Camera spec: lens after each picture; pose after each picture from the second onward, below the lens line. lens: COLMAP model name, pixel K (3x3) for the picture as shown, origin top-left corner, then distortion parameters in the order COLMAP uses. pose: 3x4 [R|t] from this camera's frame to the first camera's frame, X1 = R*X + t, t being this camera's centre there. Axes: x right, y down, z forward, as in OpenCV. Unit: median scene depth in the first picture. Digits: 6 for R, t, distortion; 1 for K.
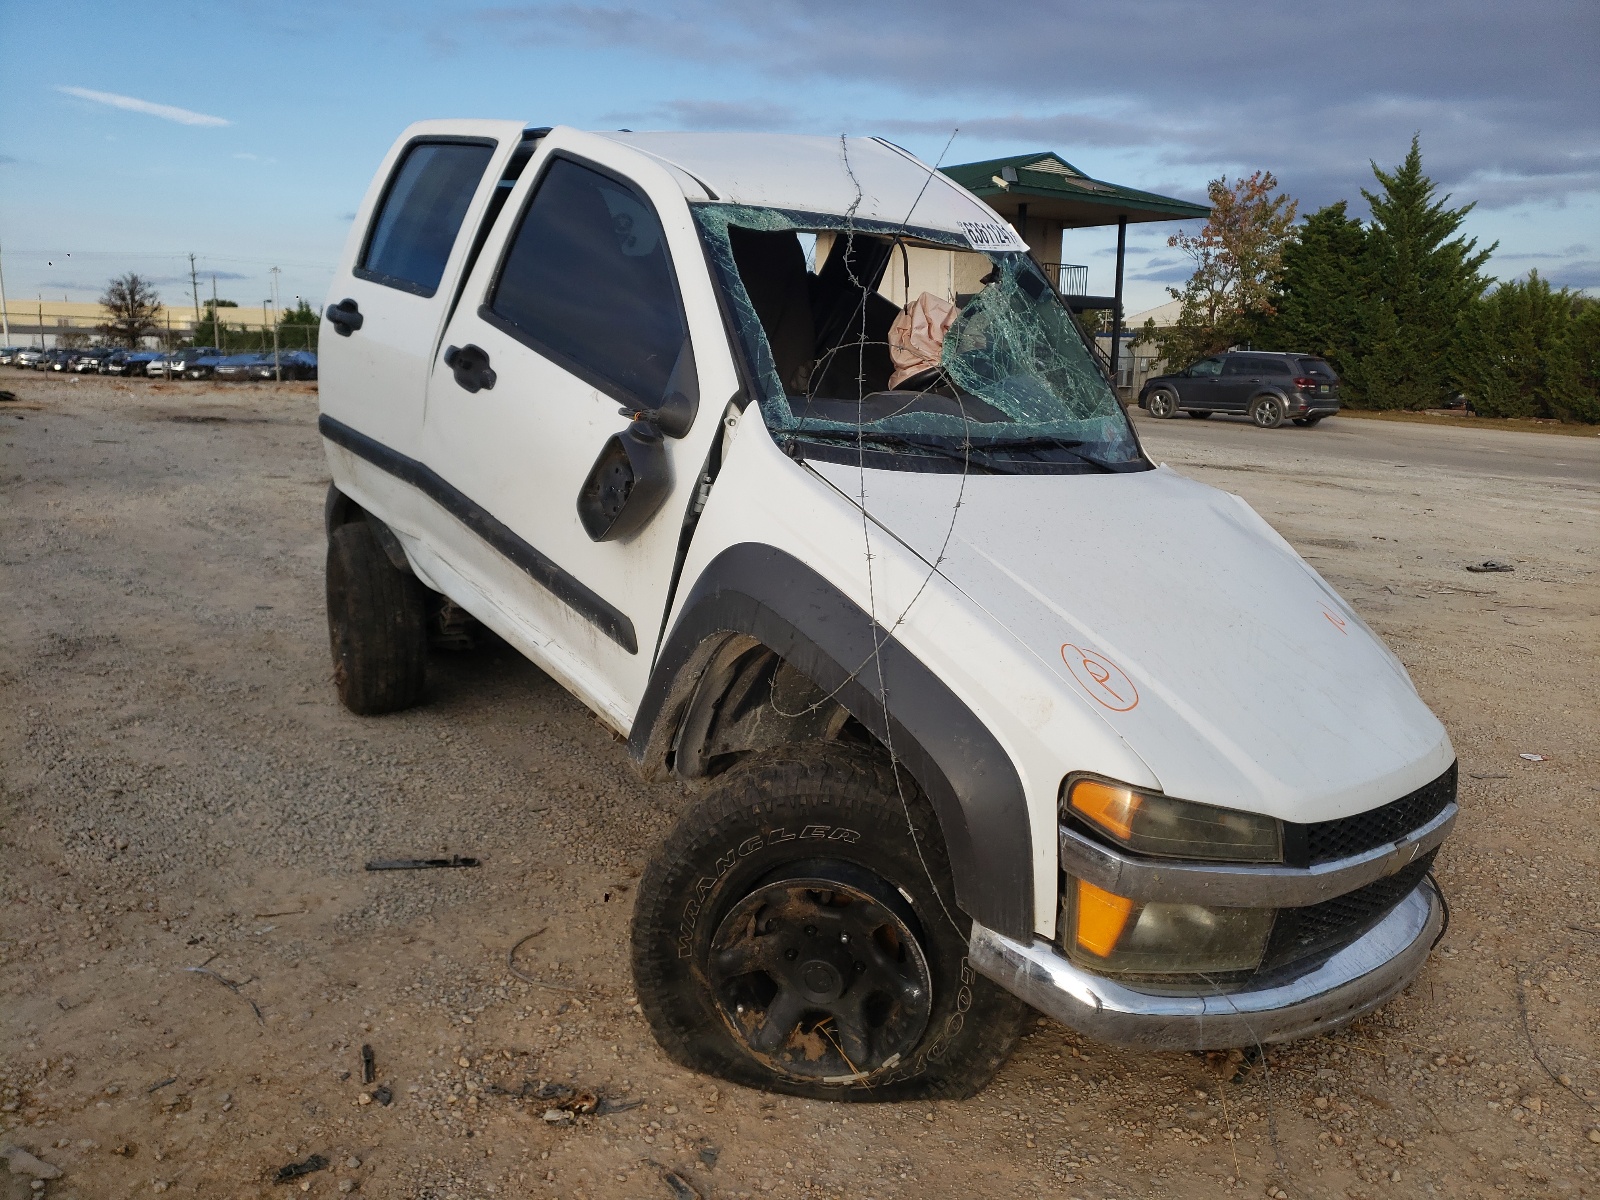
lens RADIAL K [[1206.2, 0, 828.9], [0, 1206.2, 656.9], [0, 0, 1]] dist [0.011150, 0.006273]
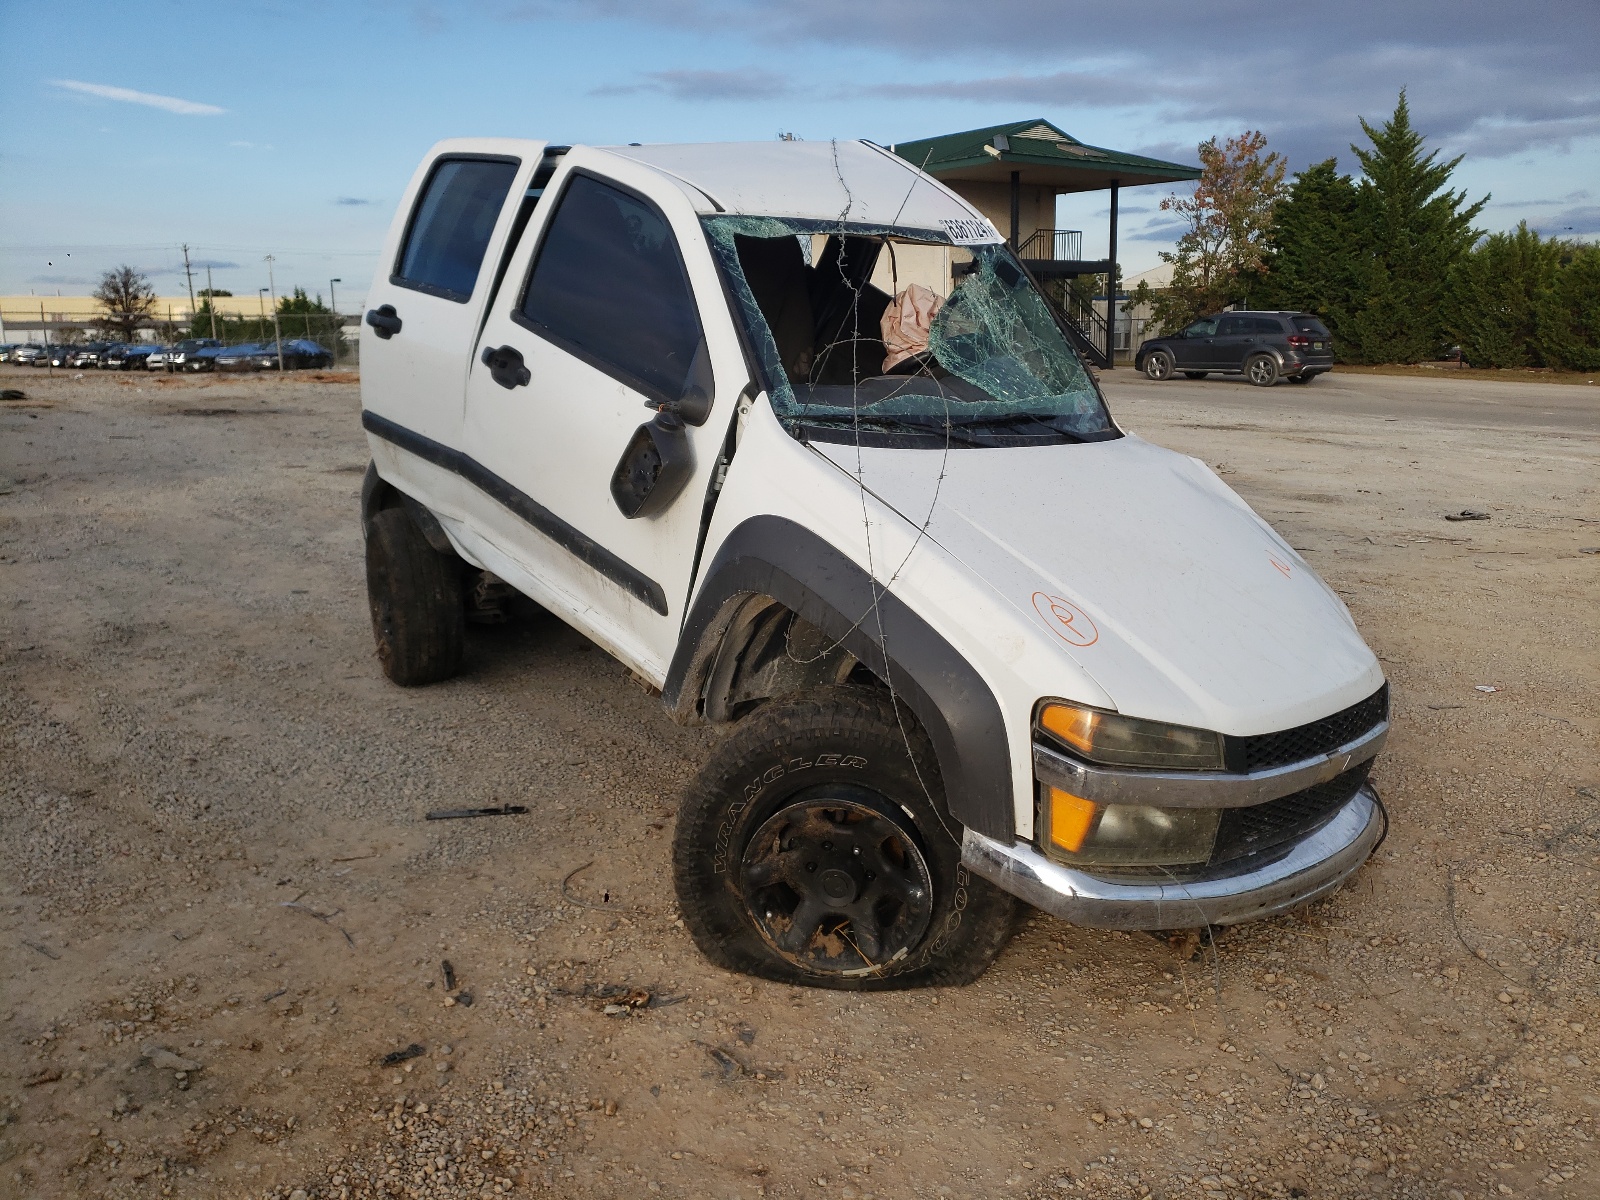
lens RADIAL K [[1212.6, 0, 837.7], [0, 1212.6, 600.4], [0, 0, 1]] dist [0.027862, -0.004947]
pose [[0.999468, -0.032602, 0.001097, 0.001016], [0.032618, 0.999209, -0.022768, 0.013991], [-0.000354, 0.022792, 0.999740, -0.140983]]
